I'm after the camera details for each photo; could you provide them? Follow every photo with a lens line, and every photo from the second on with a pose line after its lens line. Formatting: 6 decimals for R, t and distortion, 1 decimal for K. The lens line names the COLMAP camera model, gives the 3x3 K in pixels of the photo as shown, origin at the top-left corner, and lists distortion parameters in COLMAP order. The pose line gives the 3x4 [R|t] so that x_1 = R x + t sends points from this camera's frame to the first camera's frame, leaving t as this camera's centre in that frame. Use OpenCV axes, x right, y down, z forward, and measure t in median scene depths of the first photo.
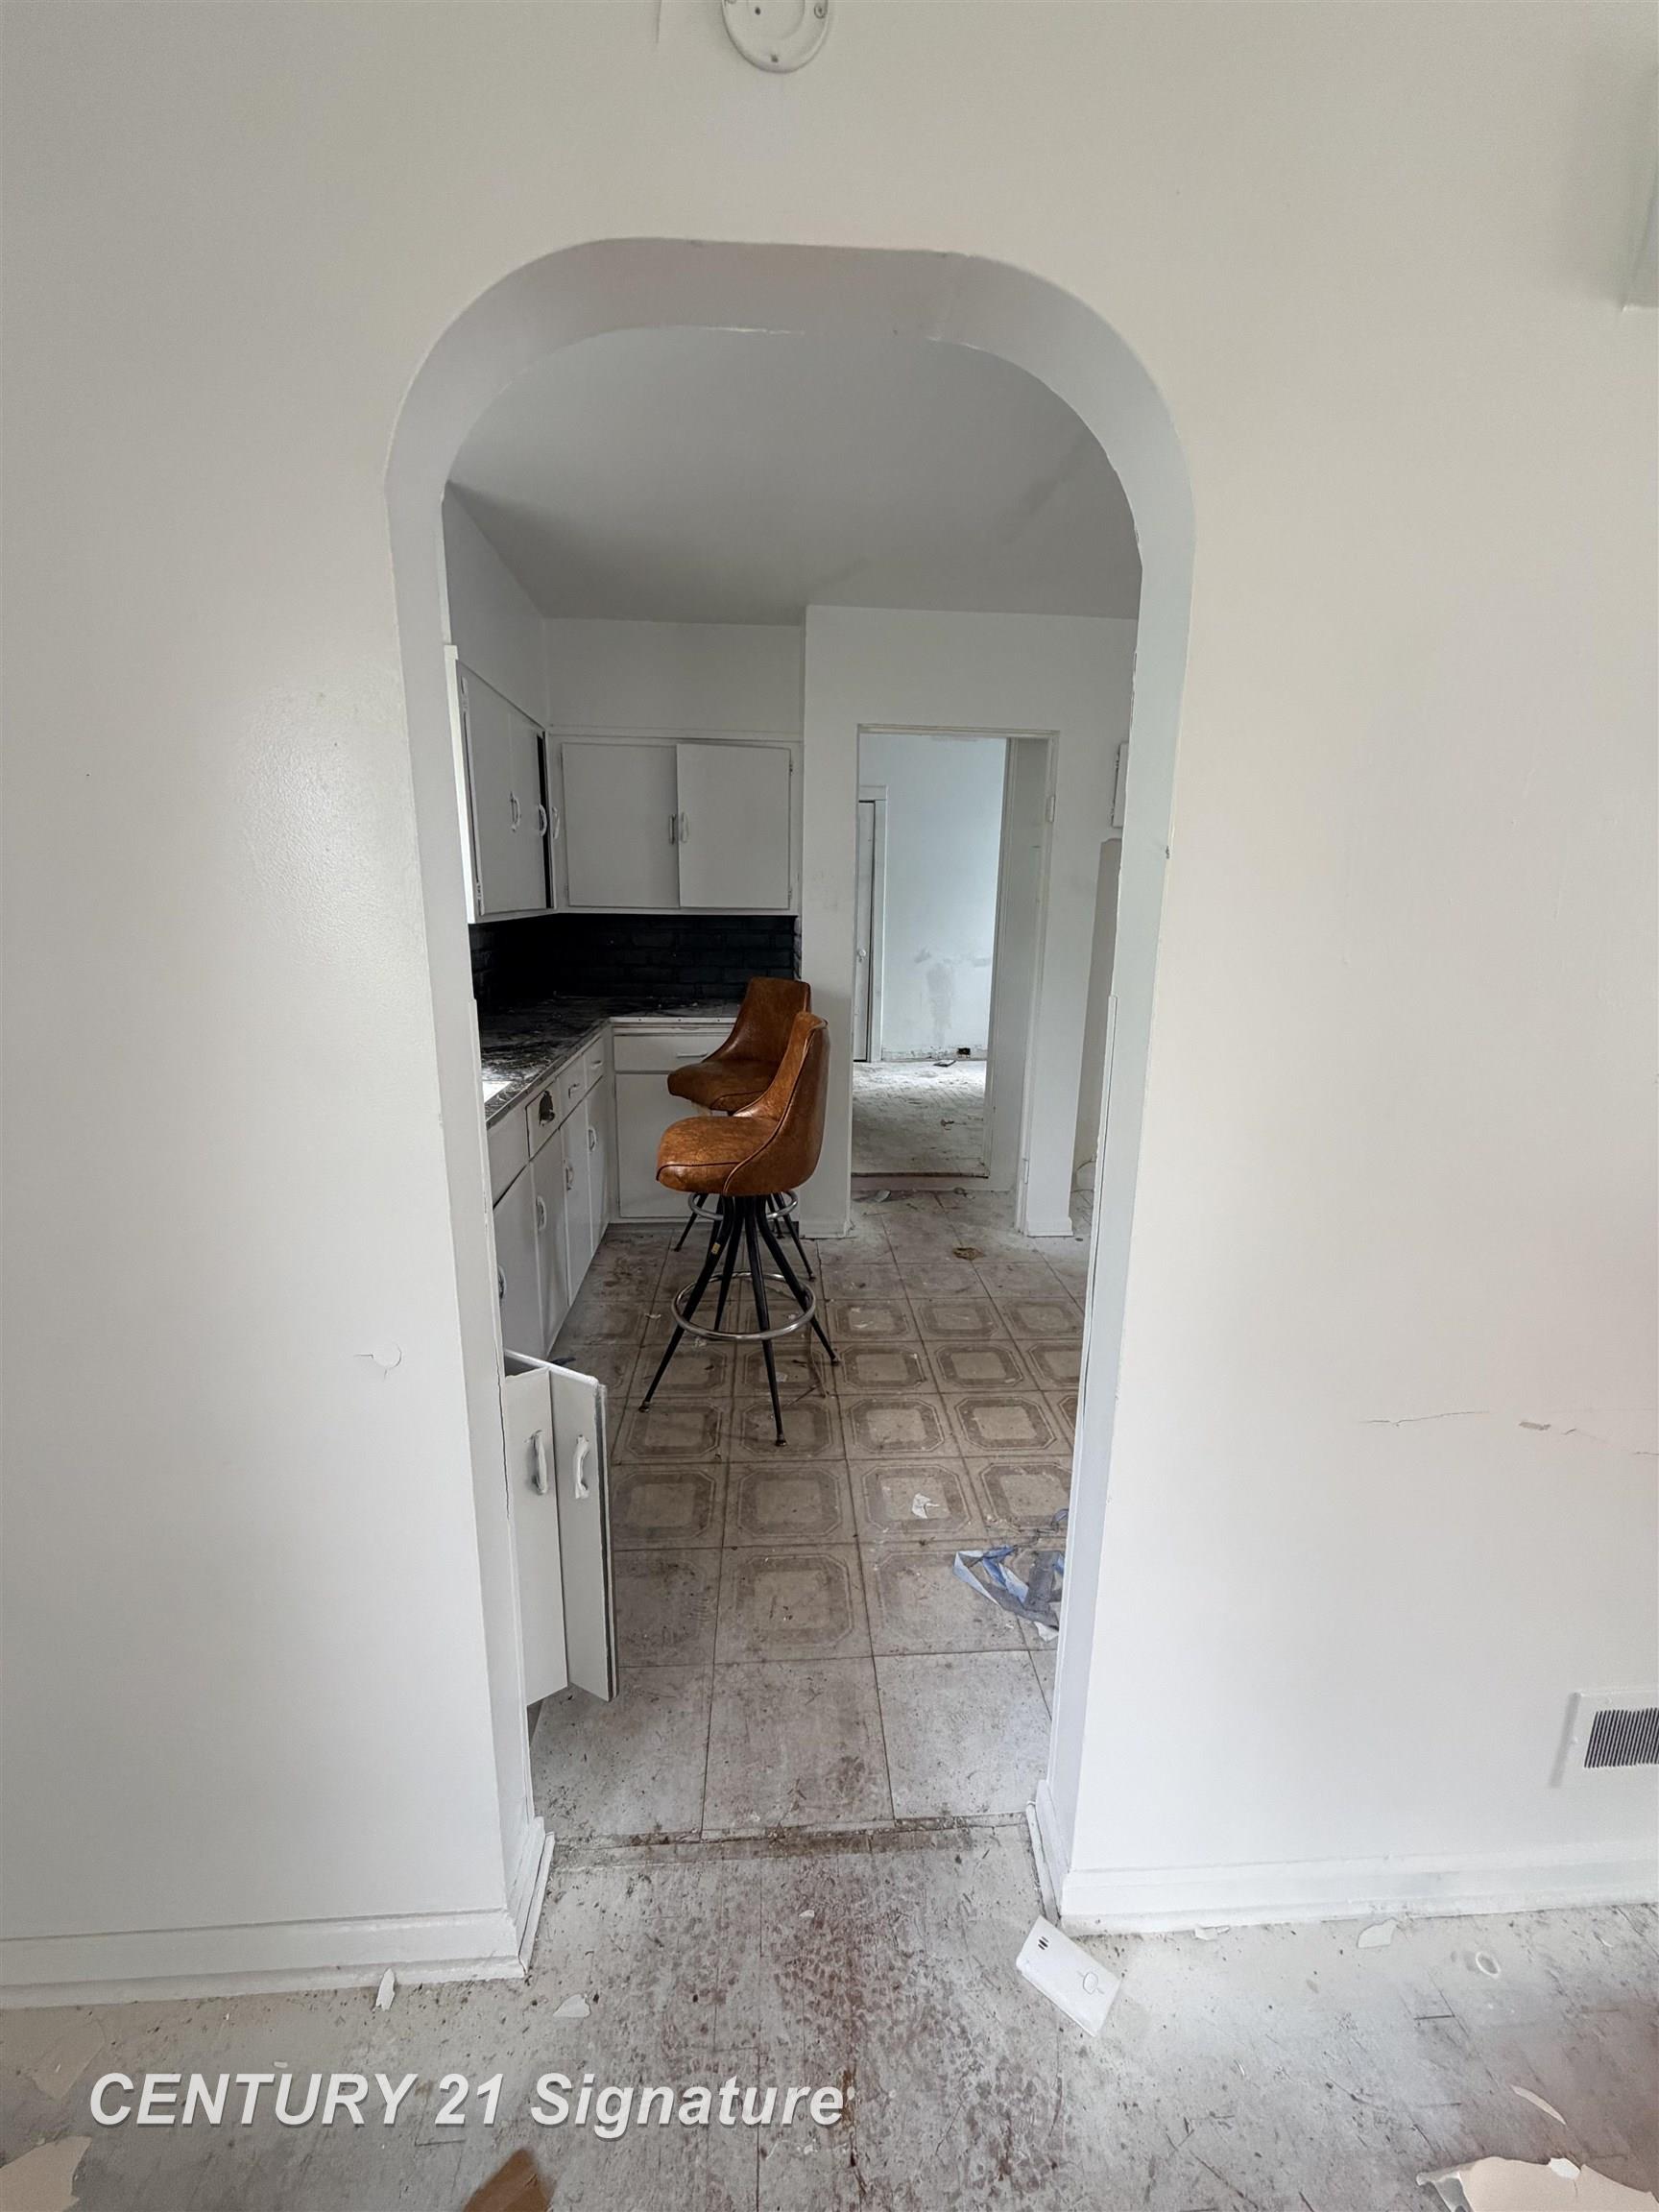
lens RADIAL K [[881.1, 0, 829.6], [0, 881.1, 1101.8], [0, 0, 1]] dist [-0.000014, 0.000172]
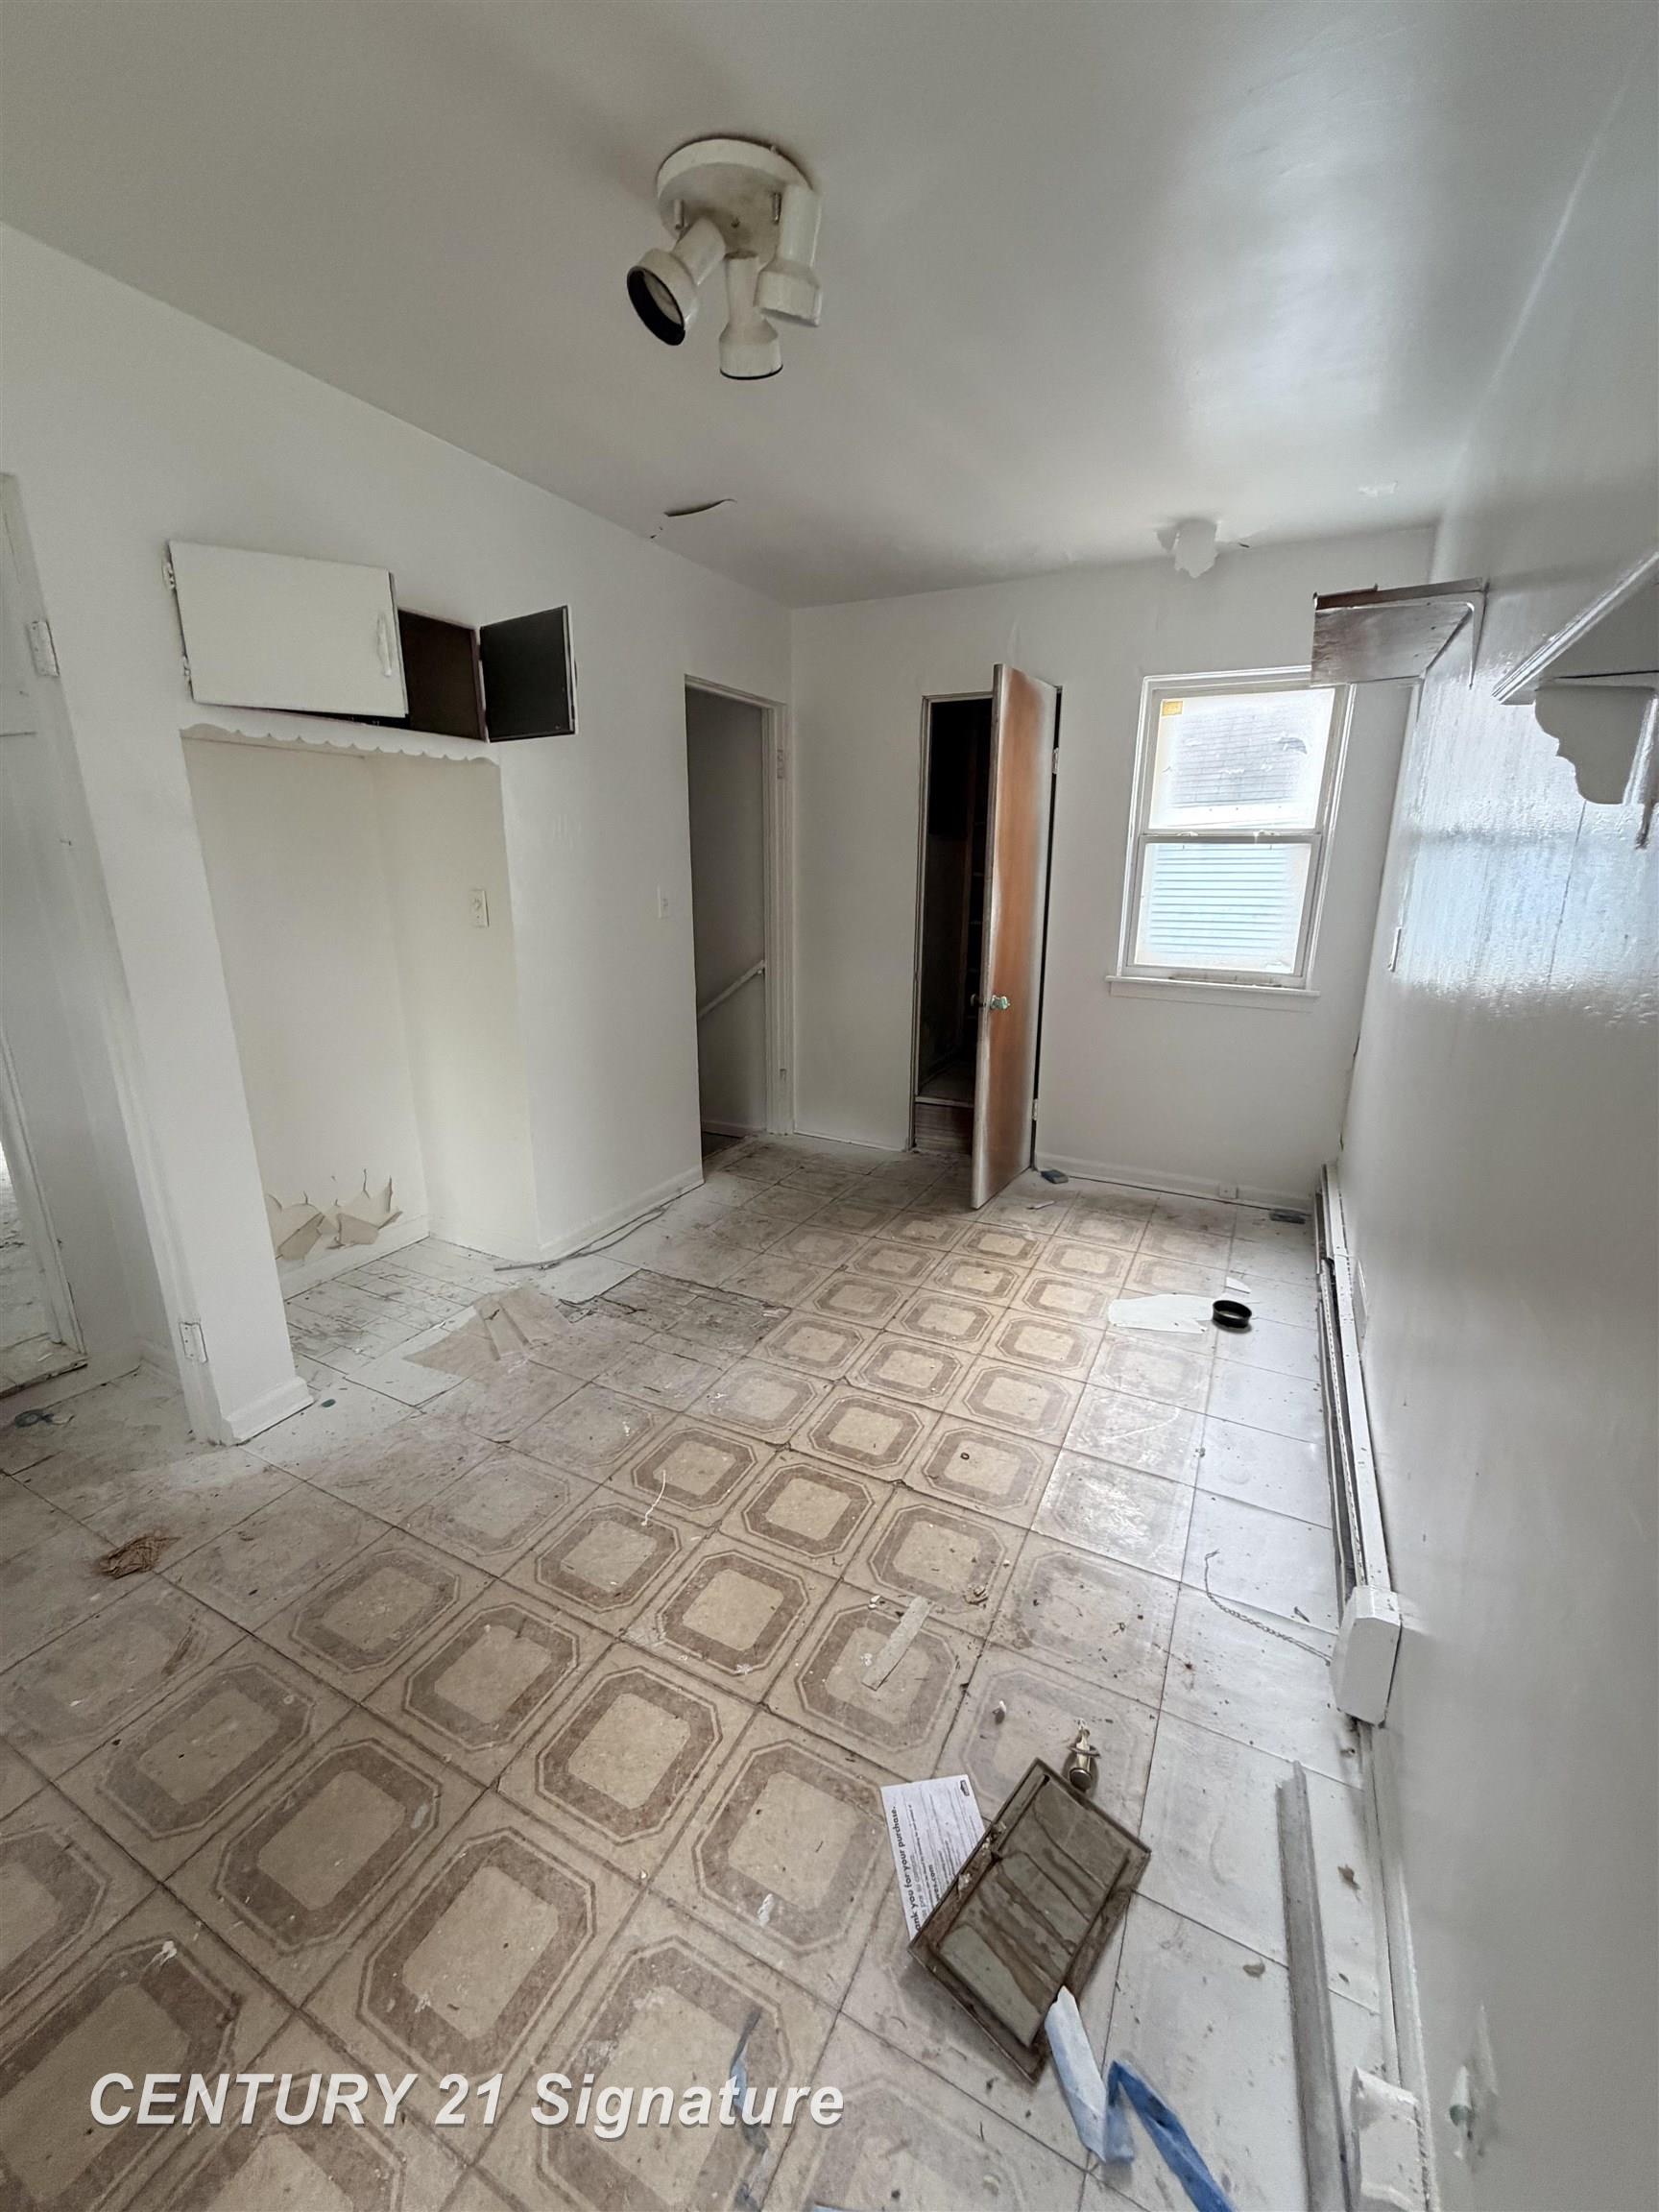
lens RADIAL K [[881.1, 0, 829.3], [0, 881.1, 1093.4], [0, 0, 1]] dist [-0.000014, 0.000172]
pose [[0.510185, -0.239843, 0.825946, 0.008969], [0.201390, 0.966946, 0.156389, -0.097931], [-0.836154, 0.086550, 0.541624, 0.453539]]
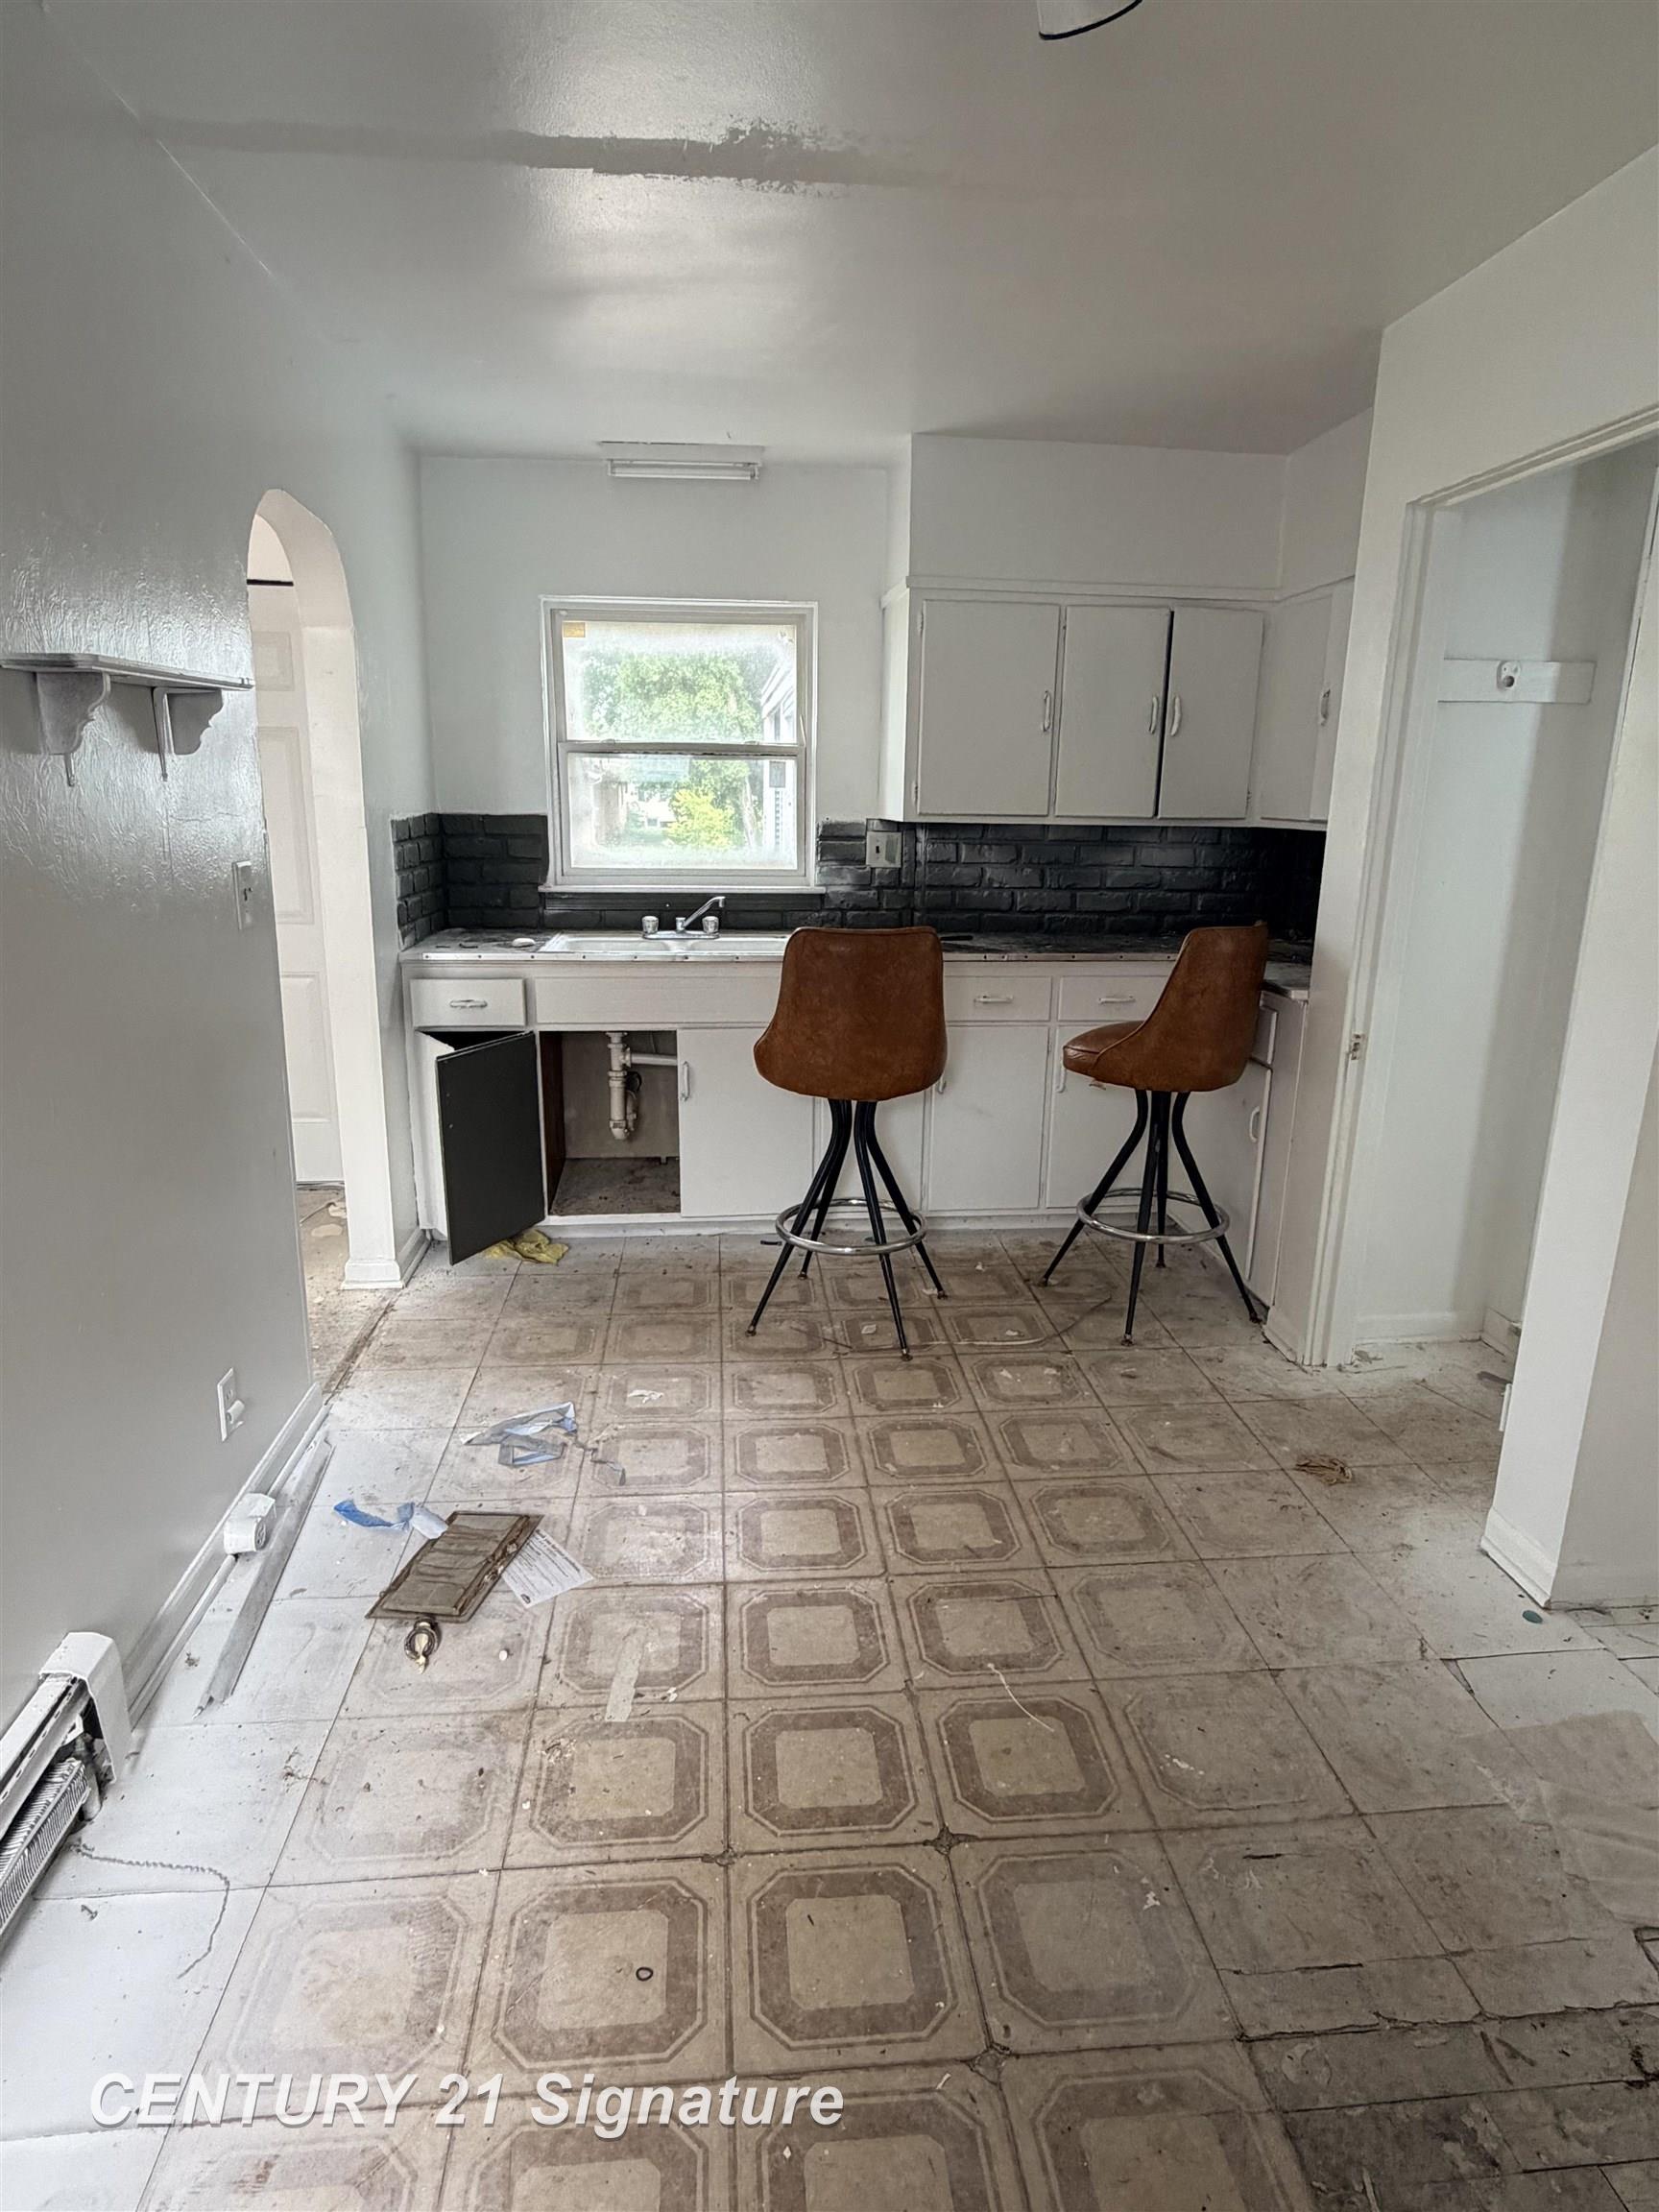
lens RADIAL K [[1256.5, 0, 811.3], [0, 1256.5, 1119.5], [0, 0, 1]] dist [-0.000200, 0.000666]
pose [[0.010875, 0.239699, -0.970786, 1.010855], [-0.247577, 0.941261, 0.229636, -0.148779], [0.968807, 0.237847, 0.069581, 0.722373]]
